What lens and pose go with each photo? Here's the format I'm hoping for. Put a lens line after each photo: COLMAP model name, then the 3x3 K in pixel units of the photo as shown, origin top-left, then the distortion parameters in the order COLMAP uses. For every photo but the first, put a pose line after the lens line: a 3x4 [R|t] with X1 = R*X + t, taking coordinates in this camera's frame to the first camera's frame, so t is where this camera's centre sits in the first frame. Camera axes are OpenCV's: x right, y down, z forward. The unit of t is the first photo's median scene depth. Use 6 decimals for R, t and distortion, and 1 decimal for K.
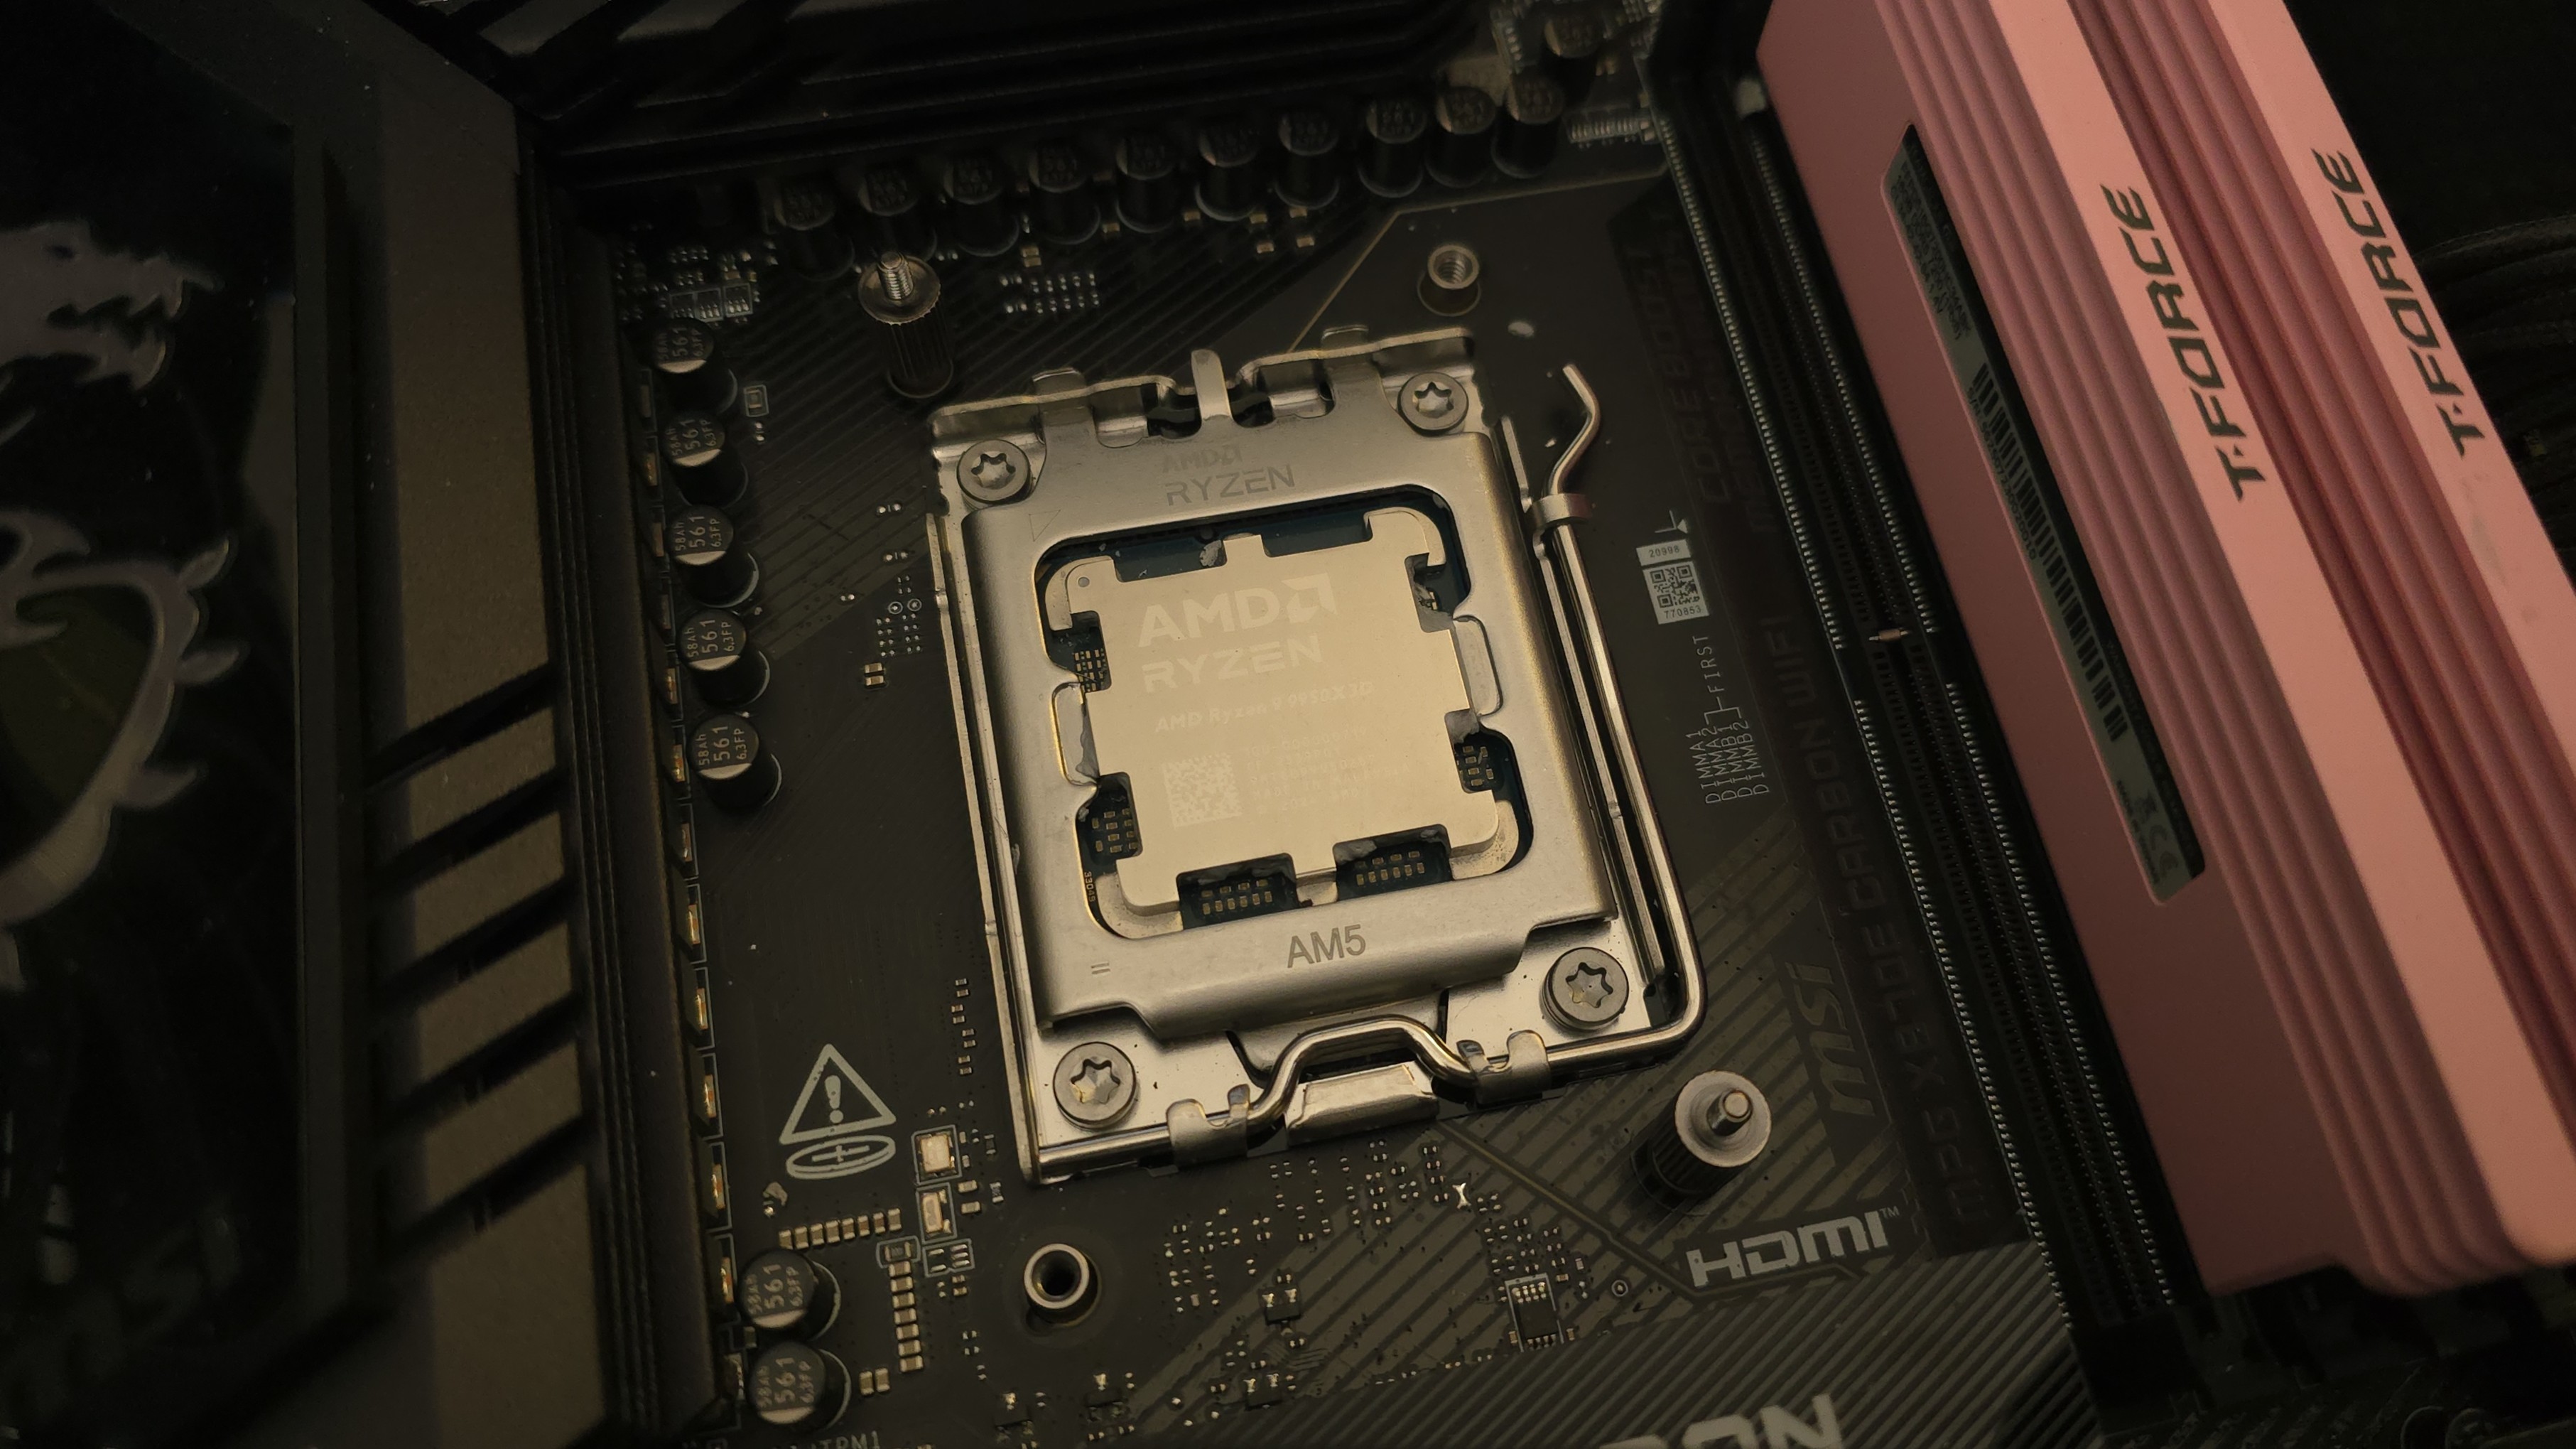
lens RADIAL K [[1794.6, 0, 1174.8], [0, 1794.6, 764.0], [0, 0, 1]] dist [-0.019977, 0.027944]
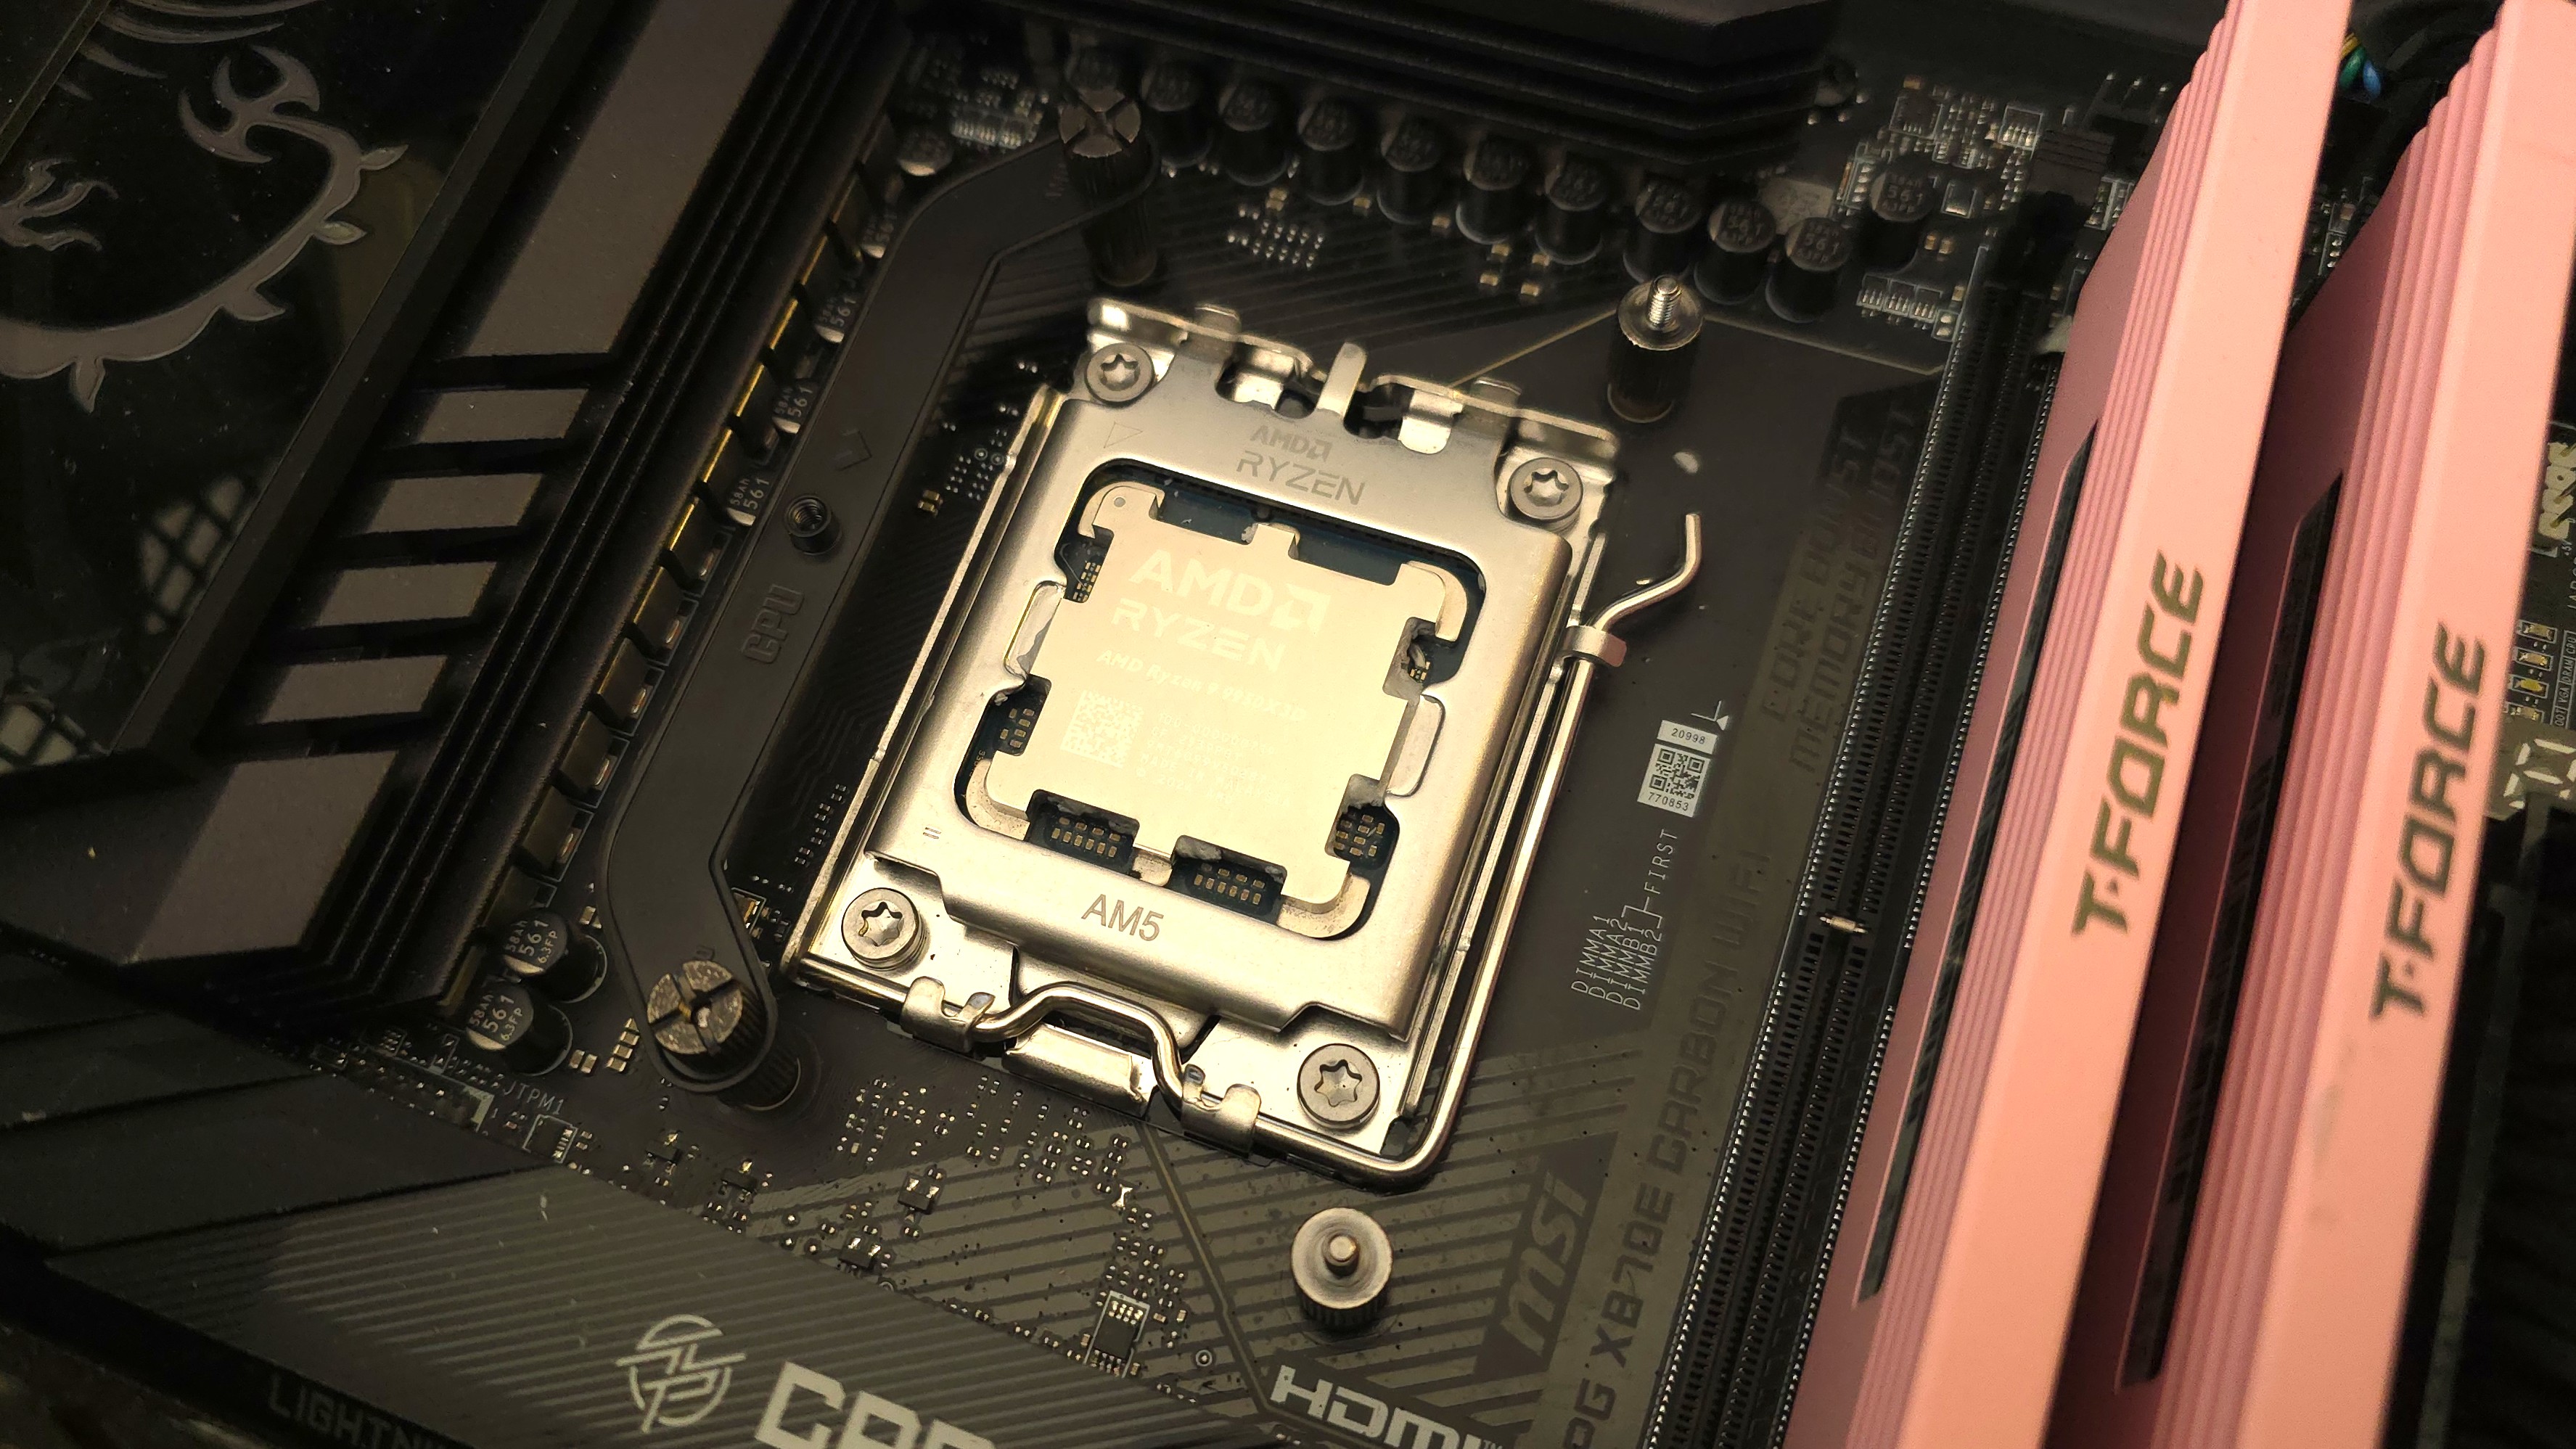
lens RADIAL K [[1794.2, 0, 1196.1], [0, 1794.2, 769.5], [0, 0, 1]] dist [-0.019977, 0.027944]
pose [[0.848726, 0.456527, -0.266920, 0.346835], [-0.444716, 0.889270, 0.106899, -0.098793], [0.286166, 0.027976, 0.957772, 0.033581]]
